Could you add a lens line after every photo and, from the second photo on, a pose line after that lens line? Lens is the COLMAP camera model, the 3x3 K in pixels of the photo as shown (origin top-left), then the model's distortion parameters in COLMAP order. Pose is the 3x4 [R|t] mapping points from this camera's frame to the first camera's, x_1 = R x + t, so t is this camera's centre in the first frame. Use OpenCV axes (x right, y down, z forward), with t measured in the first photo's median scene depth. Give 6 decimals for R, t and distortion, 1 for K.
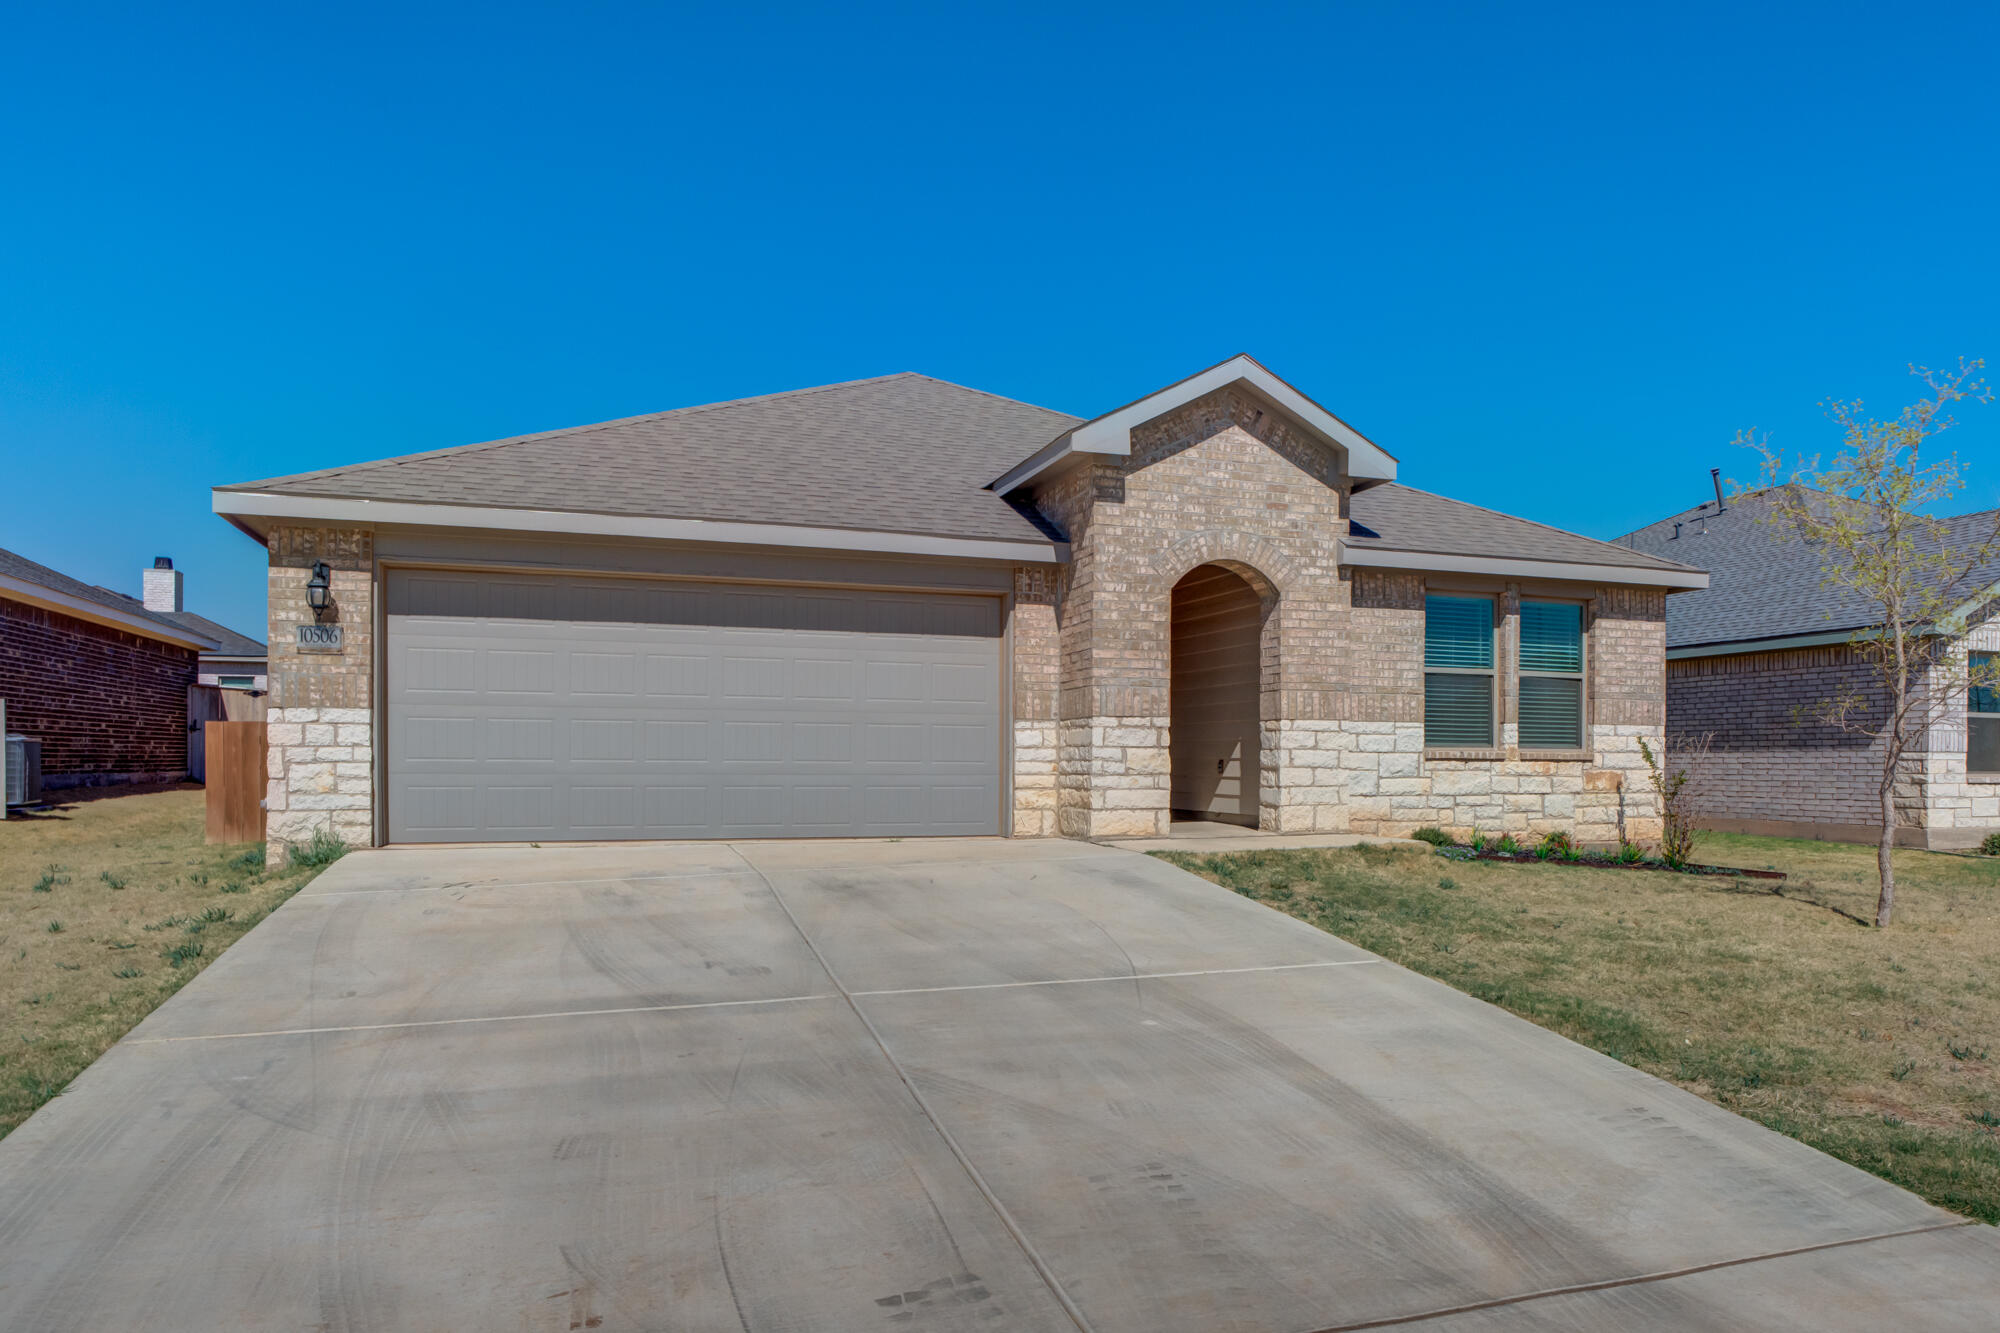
lens RADIAL K [[1207.5, 0, 1001.6], [0, 1207.5, 763.5], [0, 0, 1]] dist [-0.025773, -0.000387]
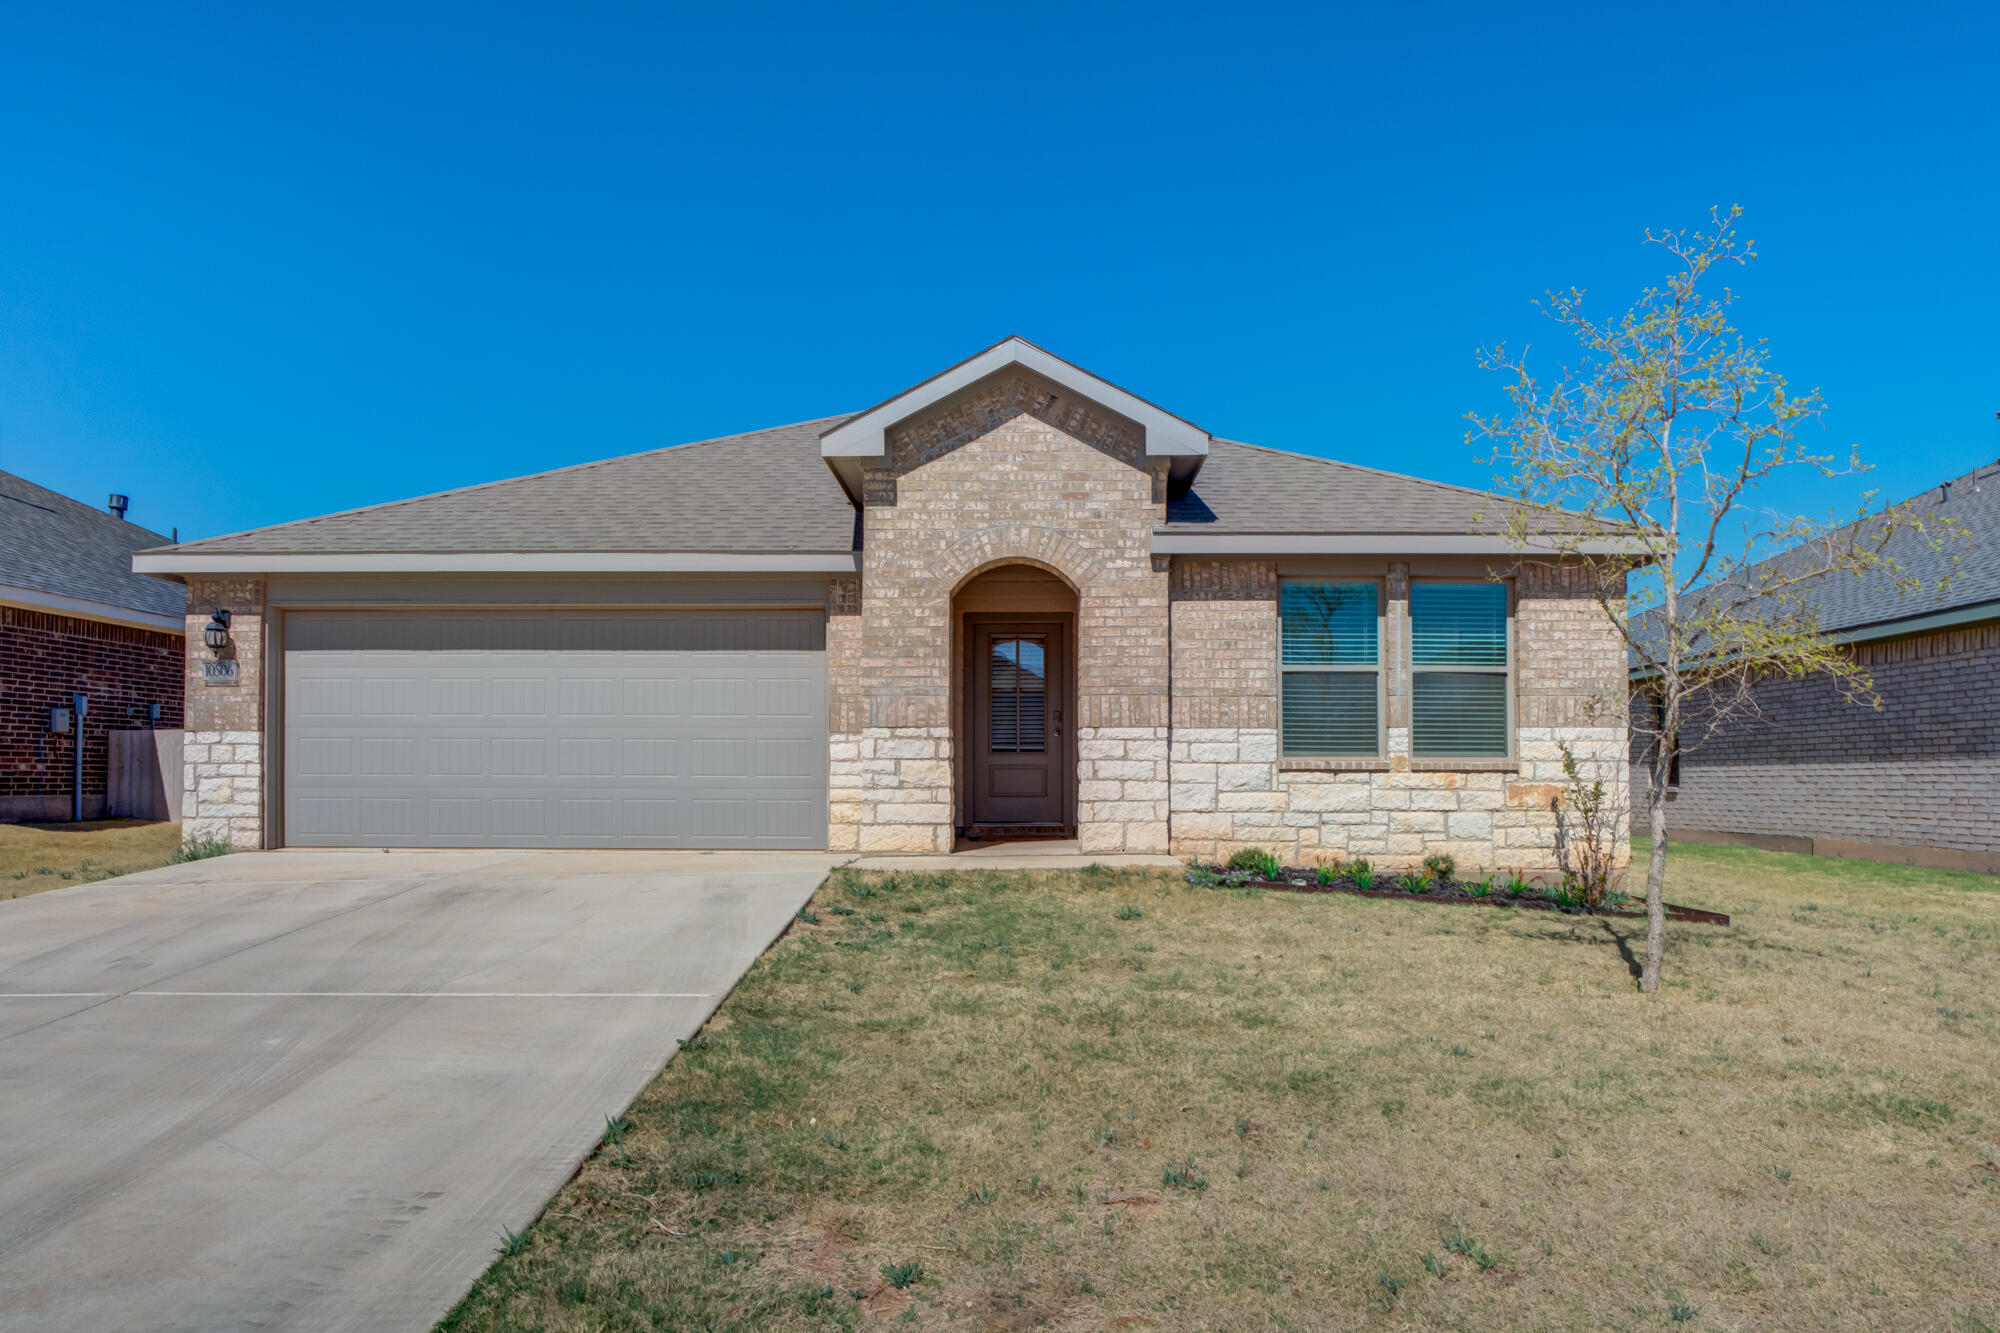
lens RADIAL K [[1153.2, 0, 996.4], [0, 1153.2, 749.8], [0, 0, 1]] dist [-0.026904, 0.001340]
pose [[0.946767, -0.011297, -0.321722, 0.455988], [0.002097, 0.999579, -0.028930, 0.005554], [0.321914, 0.026715, 0.946392, 0.155388]]
